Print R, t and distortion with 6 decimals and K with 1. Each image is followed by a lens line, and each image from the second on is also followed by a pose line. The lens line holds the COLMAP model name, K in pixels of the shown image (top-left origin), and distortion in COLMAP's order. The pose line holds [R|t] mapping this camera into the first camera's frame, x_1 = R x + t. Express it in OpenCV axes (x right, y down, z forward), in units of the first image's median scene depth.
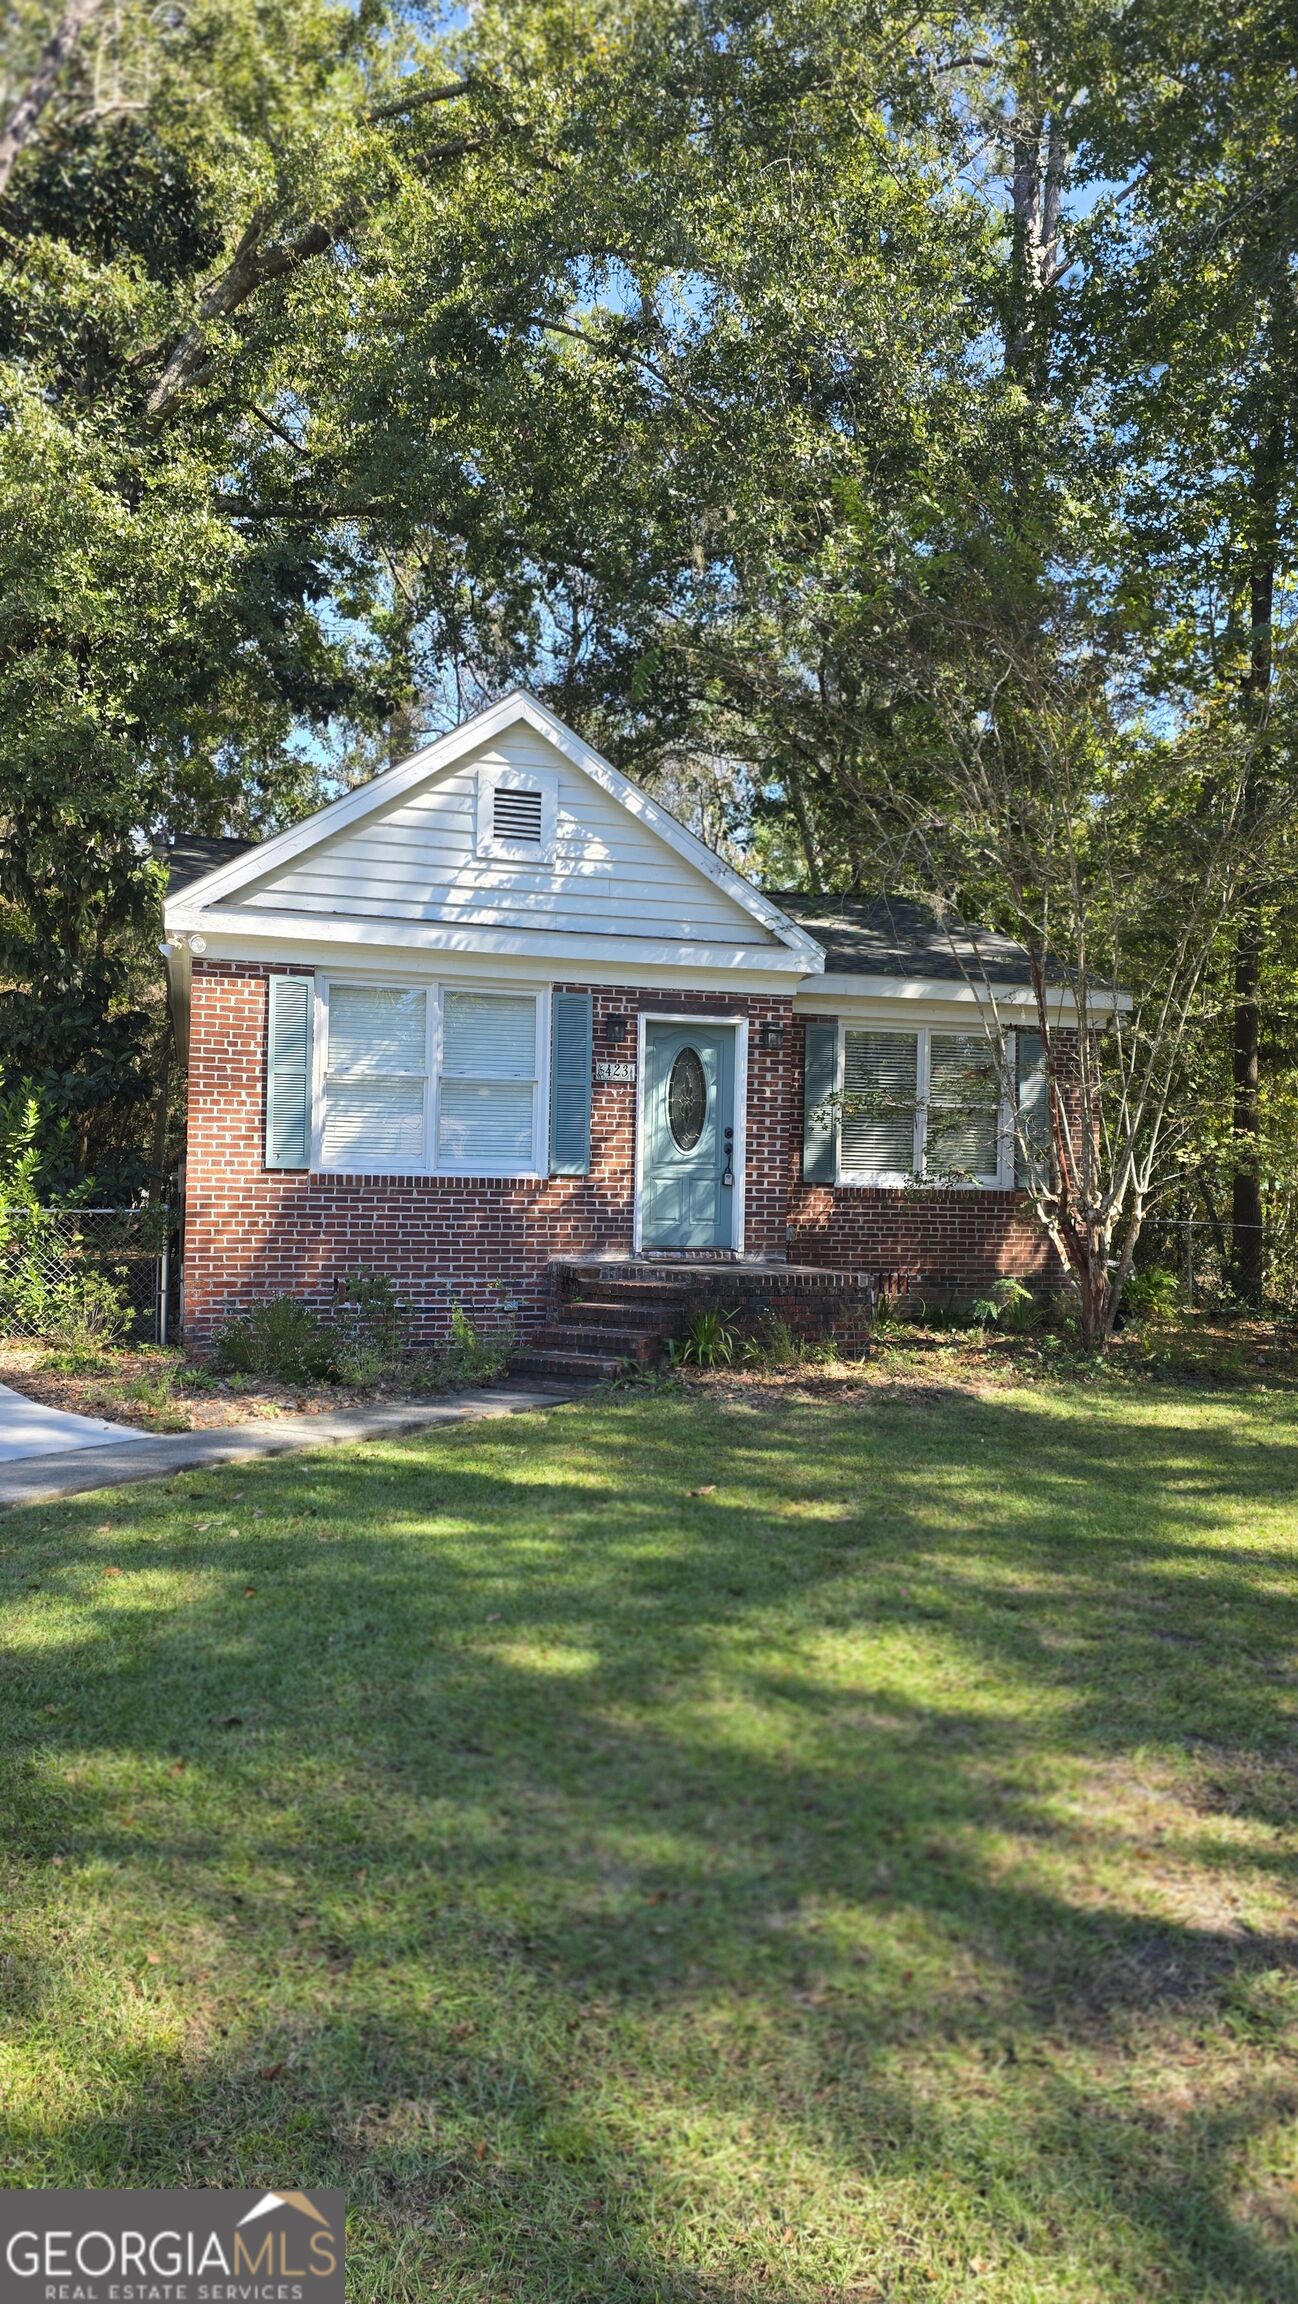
lens RADIAL K [[1553.6, 0, 658.0], [0, 1553.6, 1157.1], [0, 0, 1]] dist [0.045043, -0.001521]
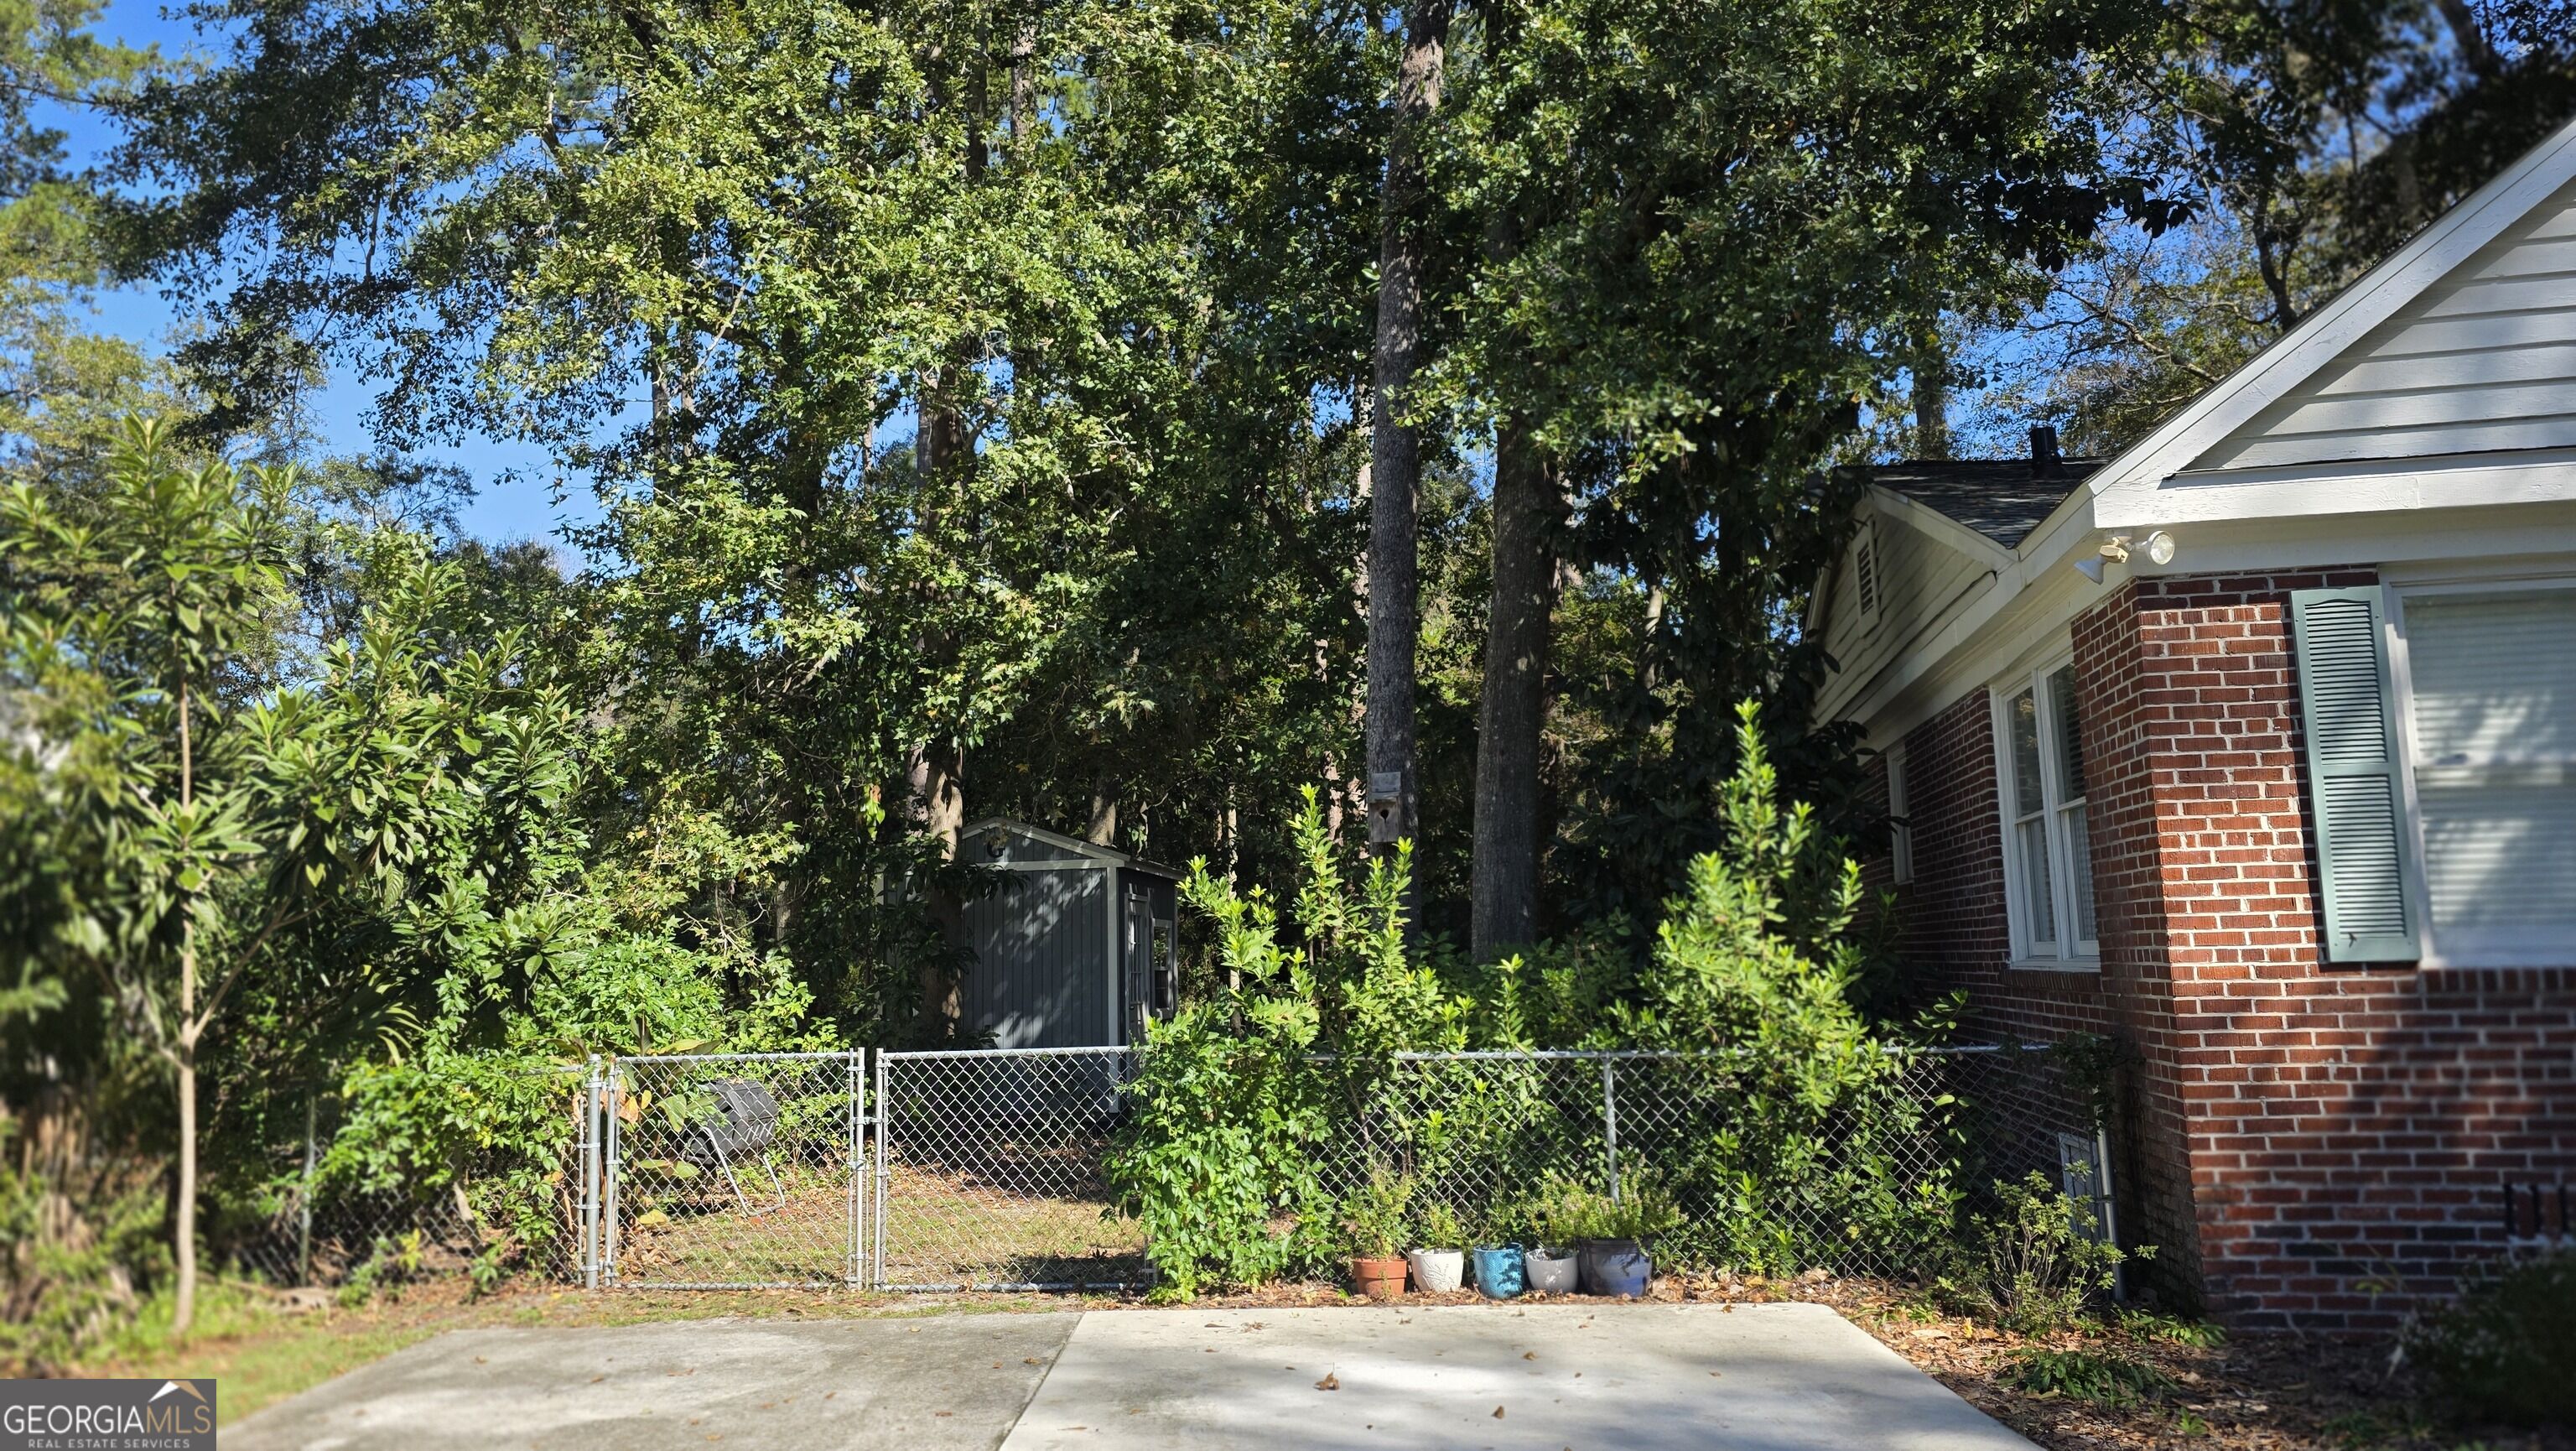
lens RADIAL K [[1737.3, 0, 1282.2], [0, 1737.3, 724.3], [0, 0, 1]] dist [0.045043, -0.001521]
pose [[0.888491, -0.104750, -0.446778, -0.290726], [0.053089, 0.990525, -0.126660, -0.015137], [0.455812, 0.088817, 0.885633, 0.322401]]
